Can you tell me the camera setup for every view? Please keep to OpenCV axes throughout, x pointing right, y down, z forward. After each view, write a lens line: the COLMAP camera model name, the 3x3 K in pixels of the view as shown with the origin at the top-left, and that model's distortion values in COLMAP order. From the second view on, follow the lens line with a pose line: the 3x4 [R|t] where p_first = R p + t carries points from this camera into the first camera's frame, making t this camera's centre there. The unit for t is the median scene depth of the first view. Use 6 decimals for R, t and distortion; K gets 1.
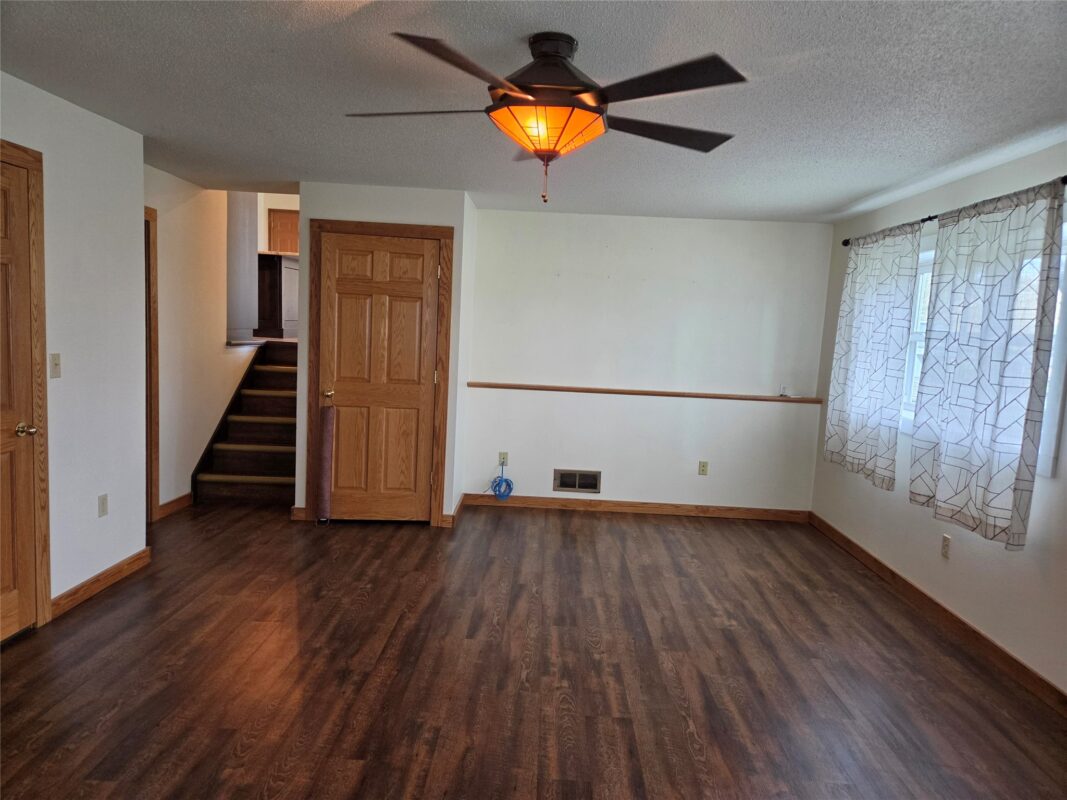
lens RADIAL K [[715.7, 0, 533.5], [0, 715.7, 400.0], [0, 0, 1]] dist [0.087978, -0.070980]
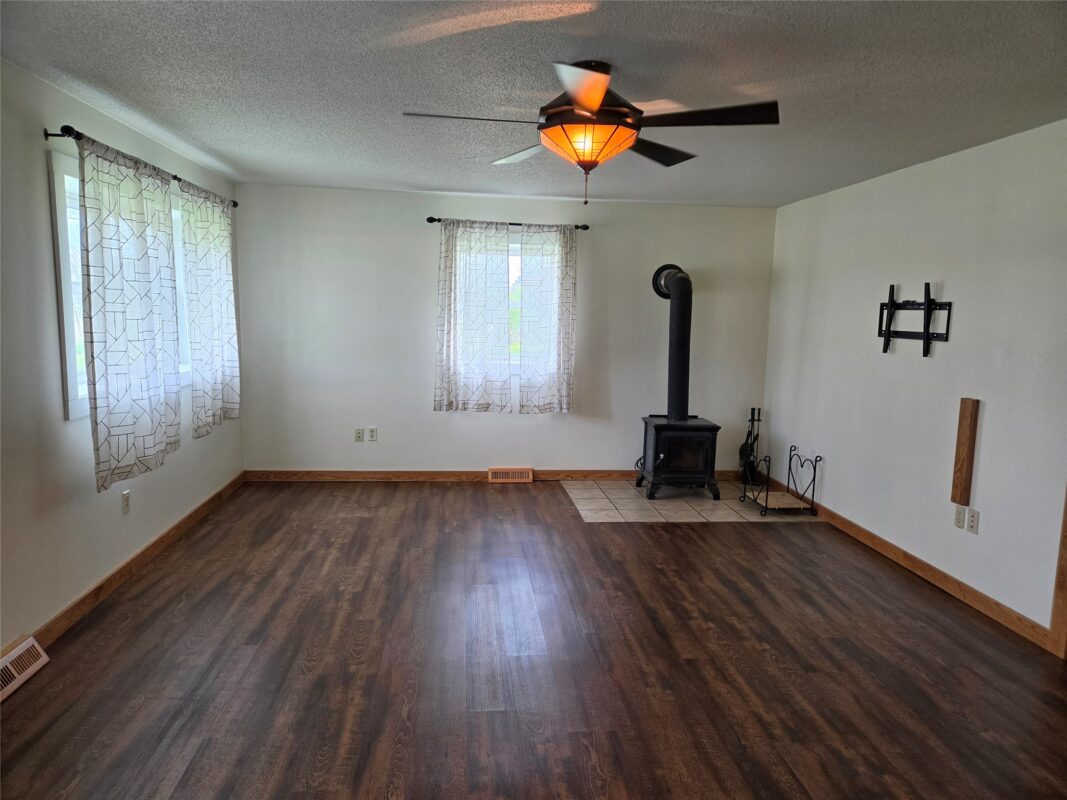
lens RADIAL K [[715.7, 0, 533.5], [0, 715.7, 400.0], [0, 0, 1]] dist [0.087978, -0.070980]
pose [[-0.989437, -0.058126, -0.132799, 0.200503], [-0.086702, 0.971462, 0.220783, -0.186904], [0.116176, 0.229965, -0.966240, 1.859702]]
